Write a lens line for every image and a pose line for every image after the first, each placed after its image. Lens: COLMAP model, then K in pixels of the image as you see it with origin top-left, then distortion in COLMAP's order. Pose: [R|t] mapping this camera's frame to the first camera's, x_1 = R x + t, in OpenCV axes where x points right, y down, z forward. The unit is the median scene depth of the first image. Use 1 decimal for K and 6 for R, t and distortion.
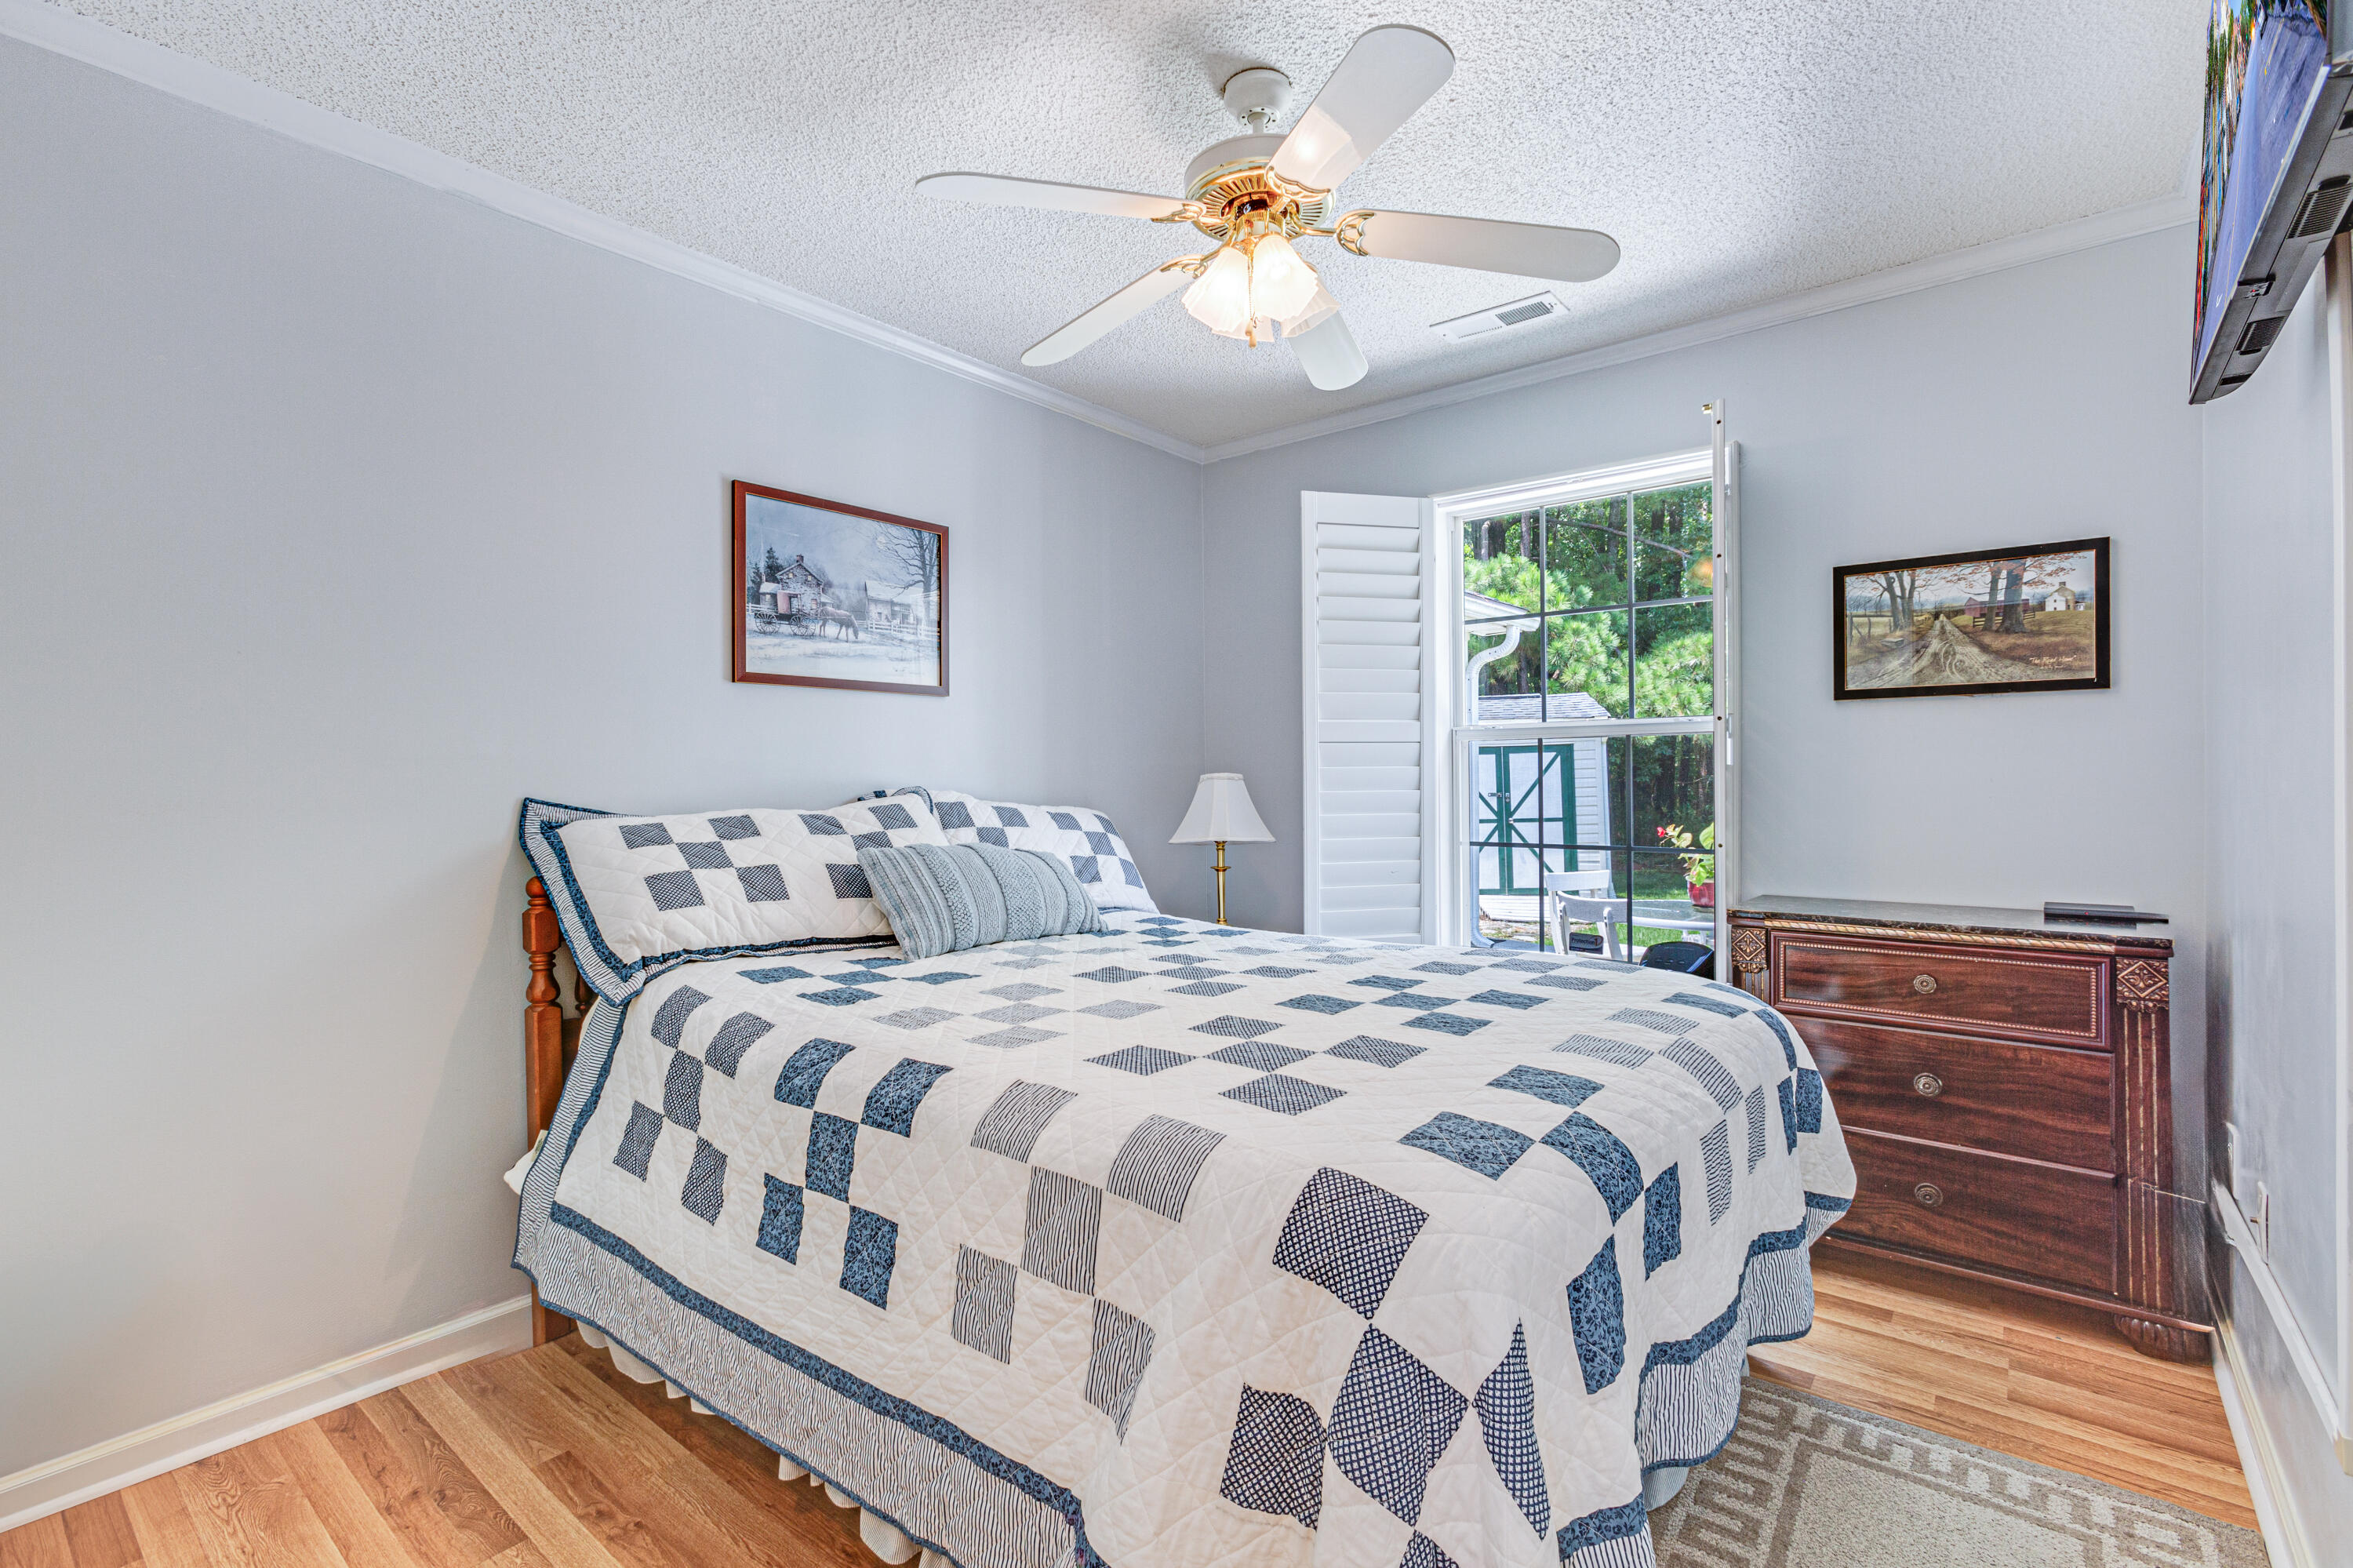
lens RADIAL K [[1051.9, 0, 1183.4], [0, 1051.9, 779.7], [0, 0, 1]] dist [-0.003722, 0.003868]
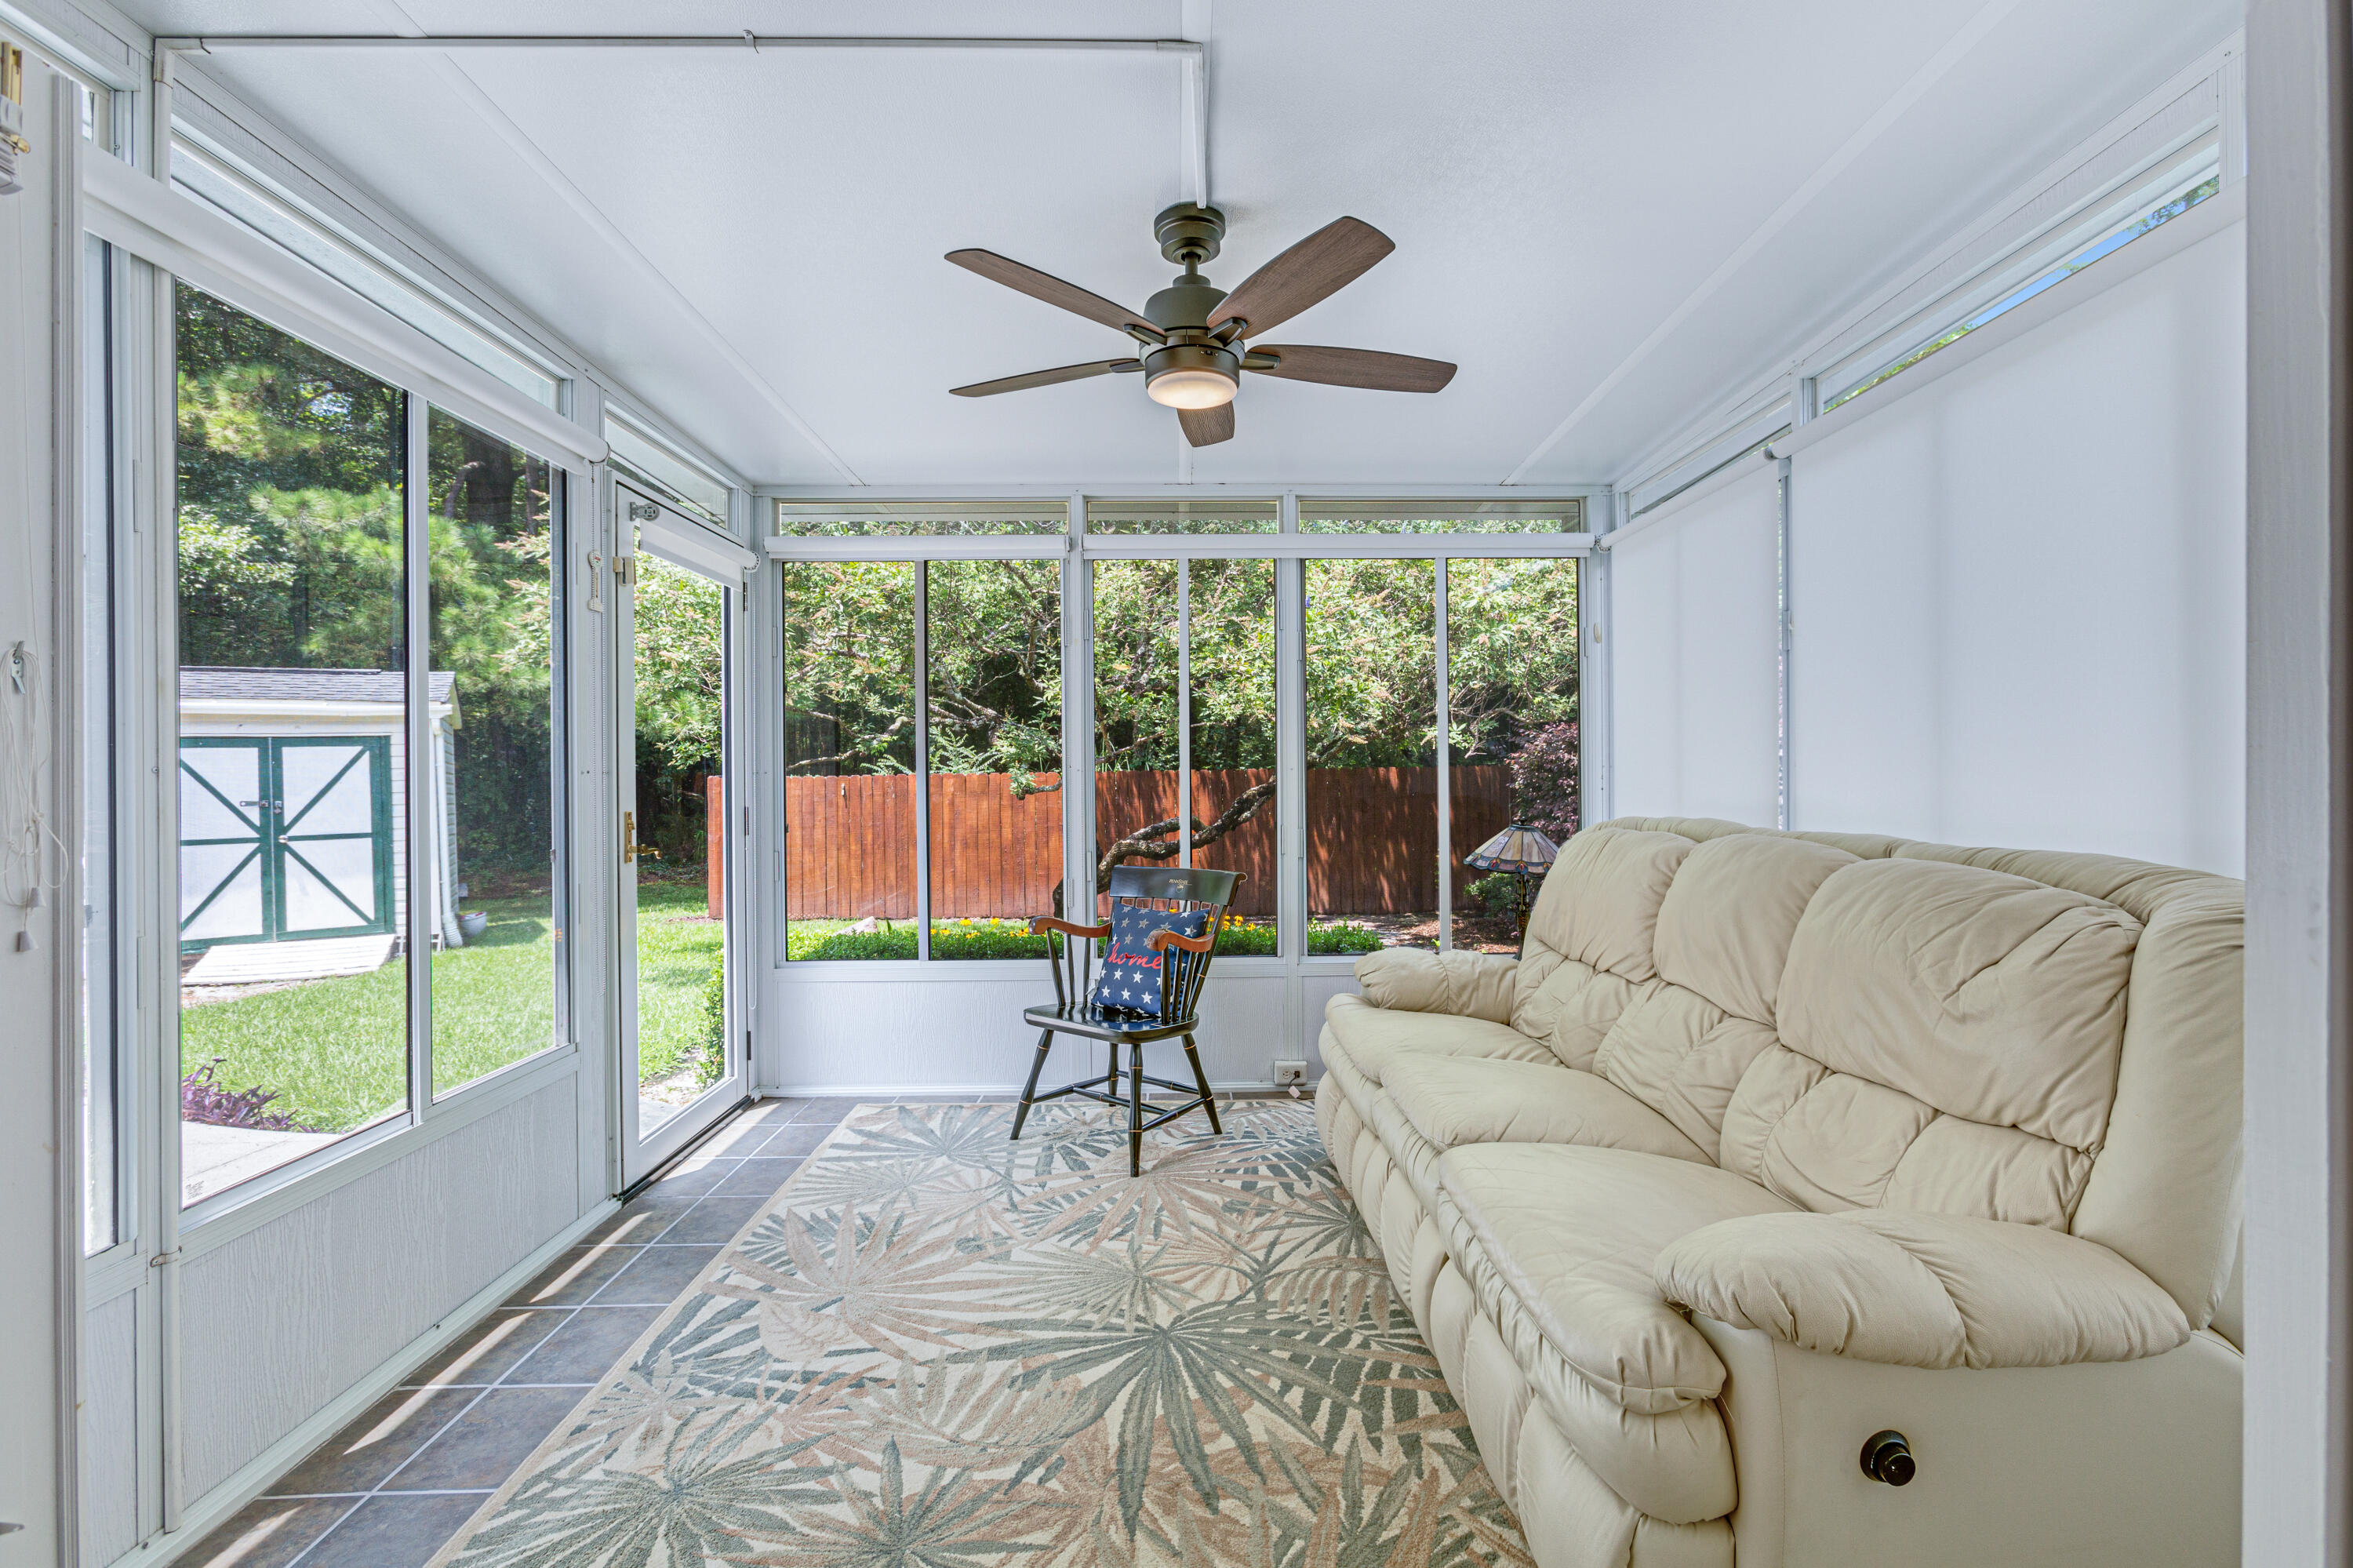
lens RADIAL K [[1051.9, 0, 1221.4], [0, 1051.9, 760.5], [0, 0, 1]] dist [-0.003722, 0.003868]
pose [[0.754800, 0.010000, 0.655879, 0.323235], [-0.001407, 0.999906, -0.013626, -0.006401], [-0.655954, 0.009362, 0.754743, 0.019299]]
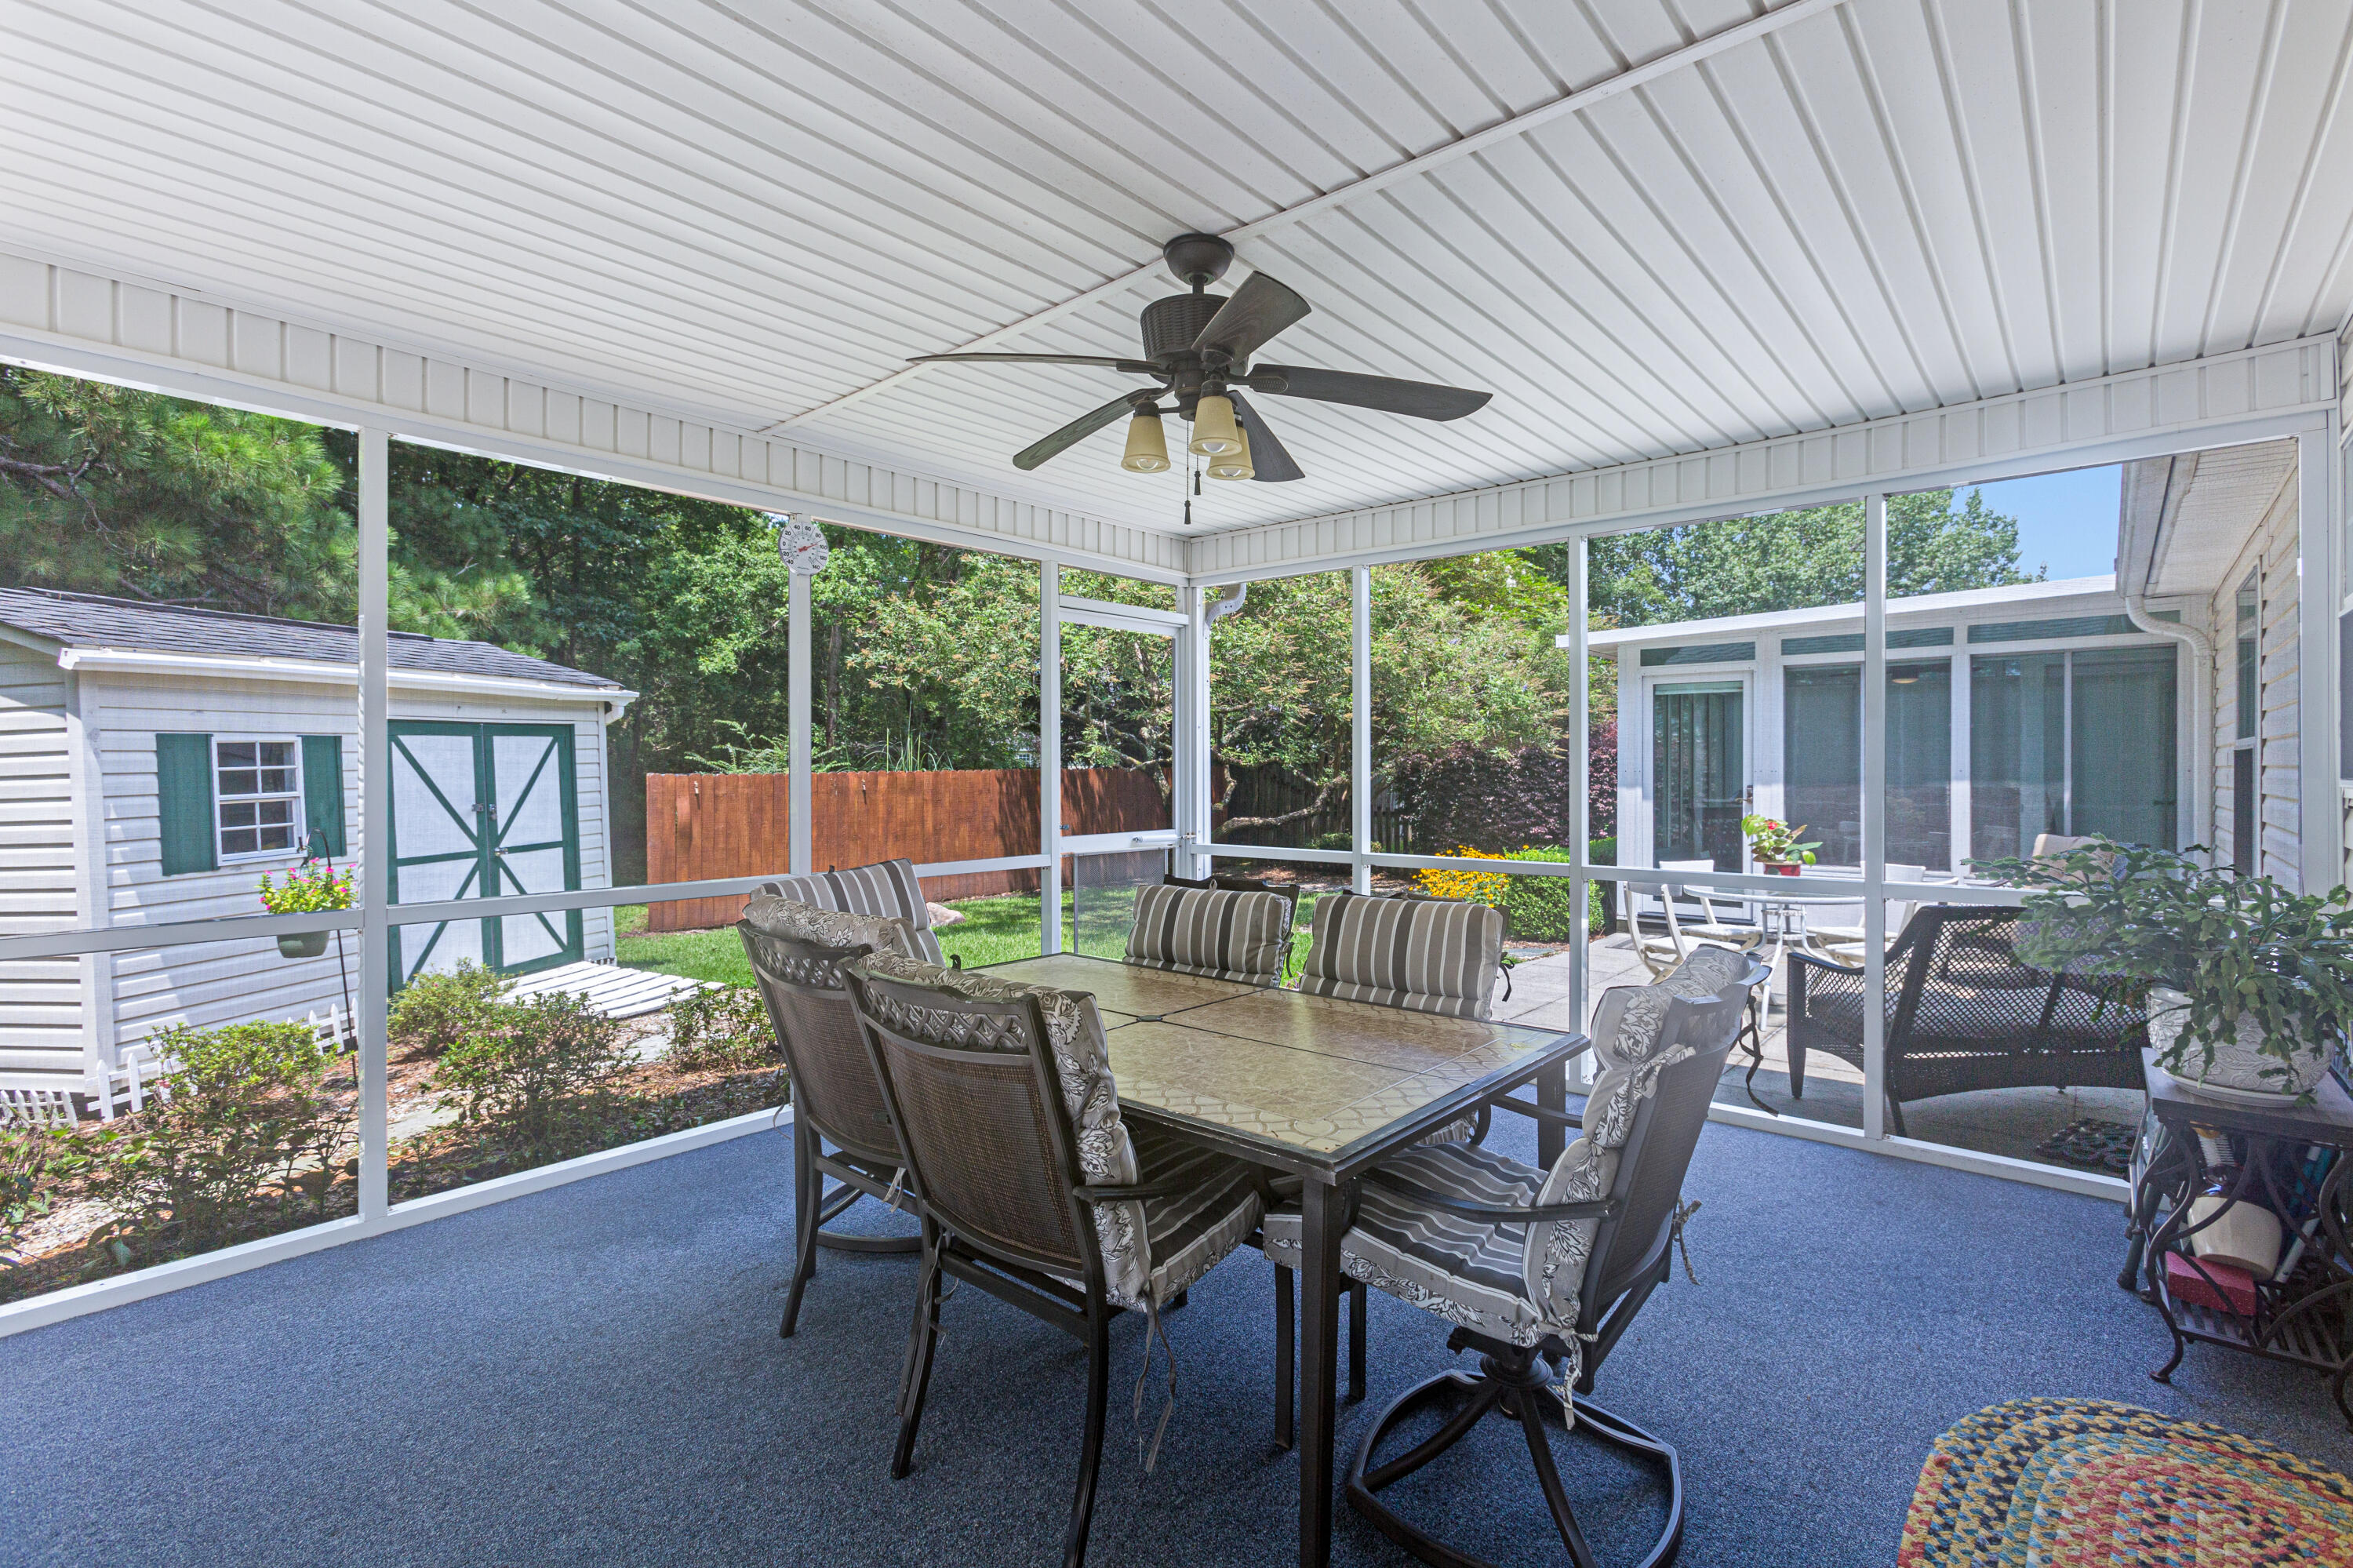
lens RADIAL K [[1051.9, 0, 1180.2], [0, 1051.9, 780.3], [0, 0, 1]] dist [-0.003722, 0.003868]
pose [[0.038971, -0.004385, 0.999231, -0.254522], [0.000468, 0.999990, 0.004370, -0.002550], [-0.999240, 0.000297, 0.038973, 0.599239]]
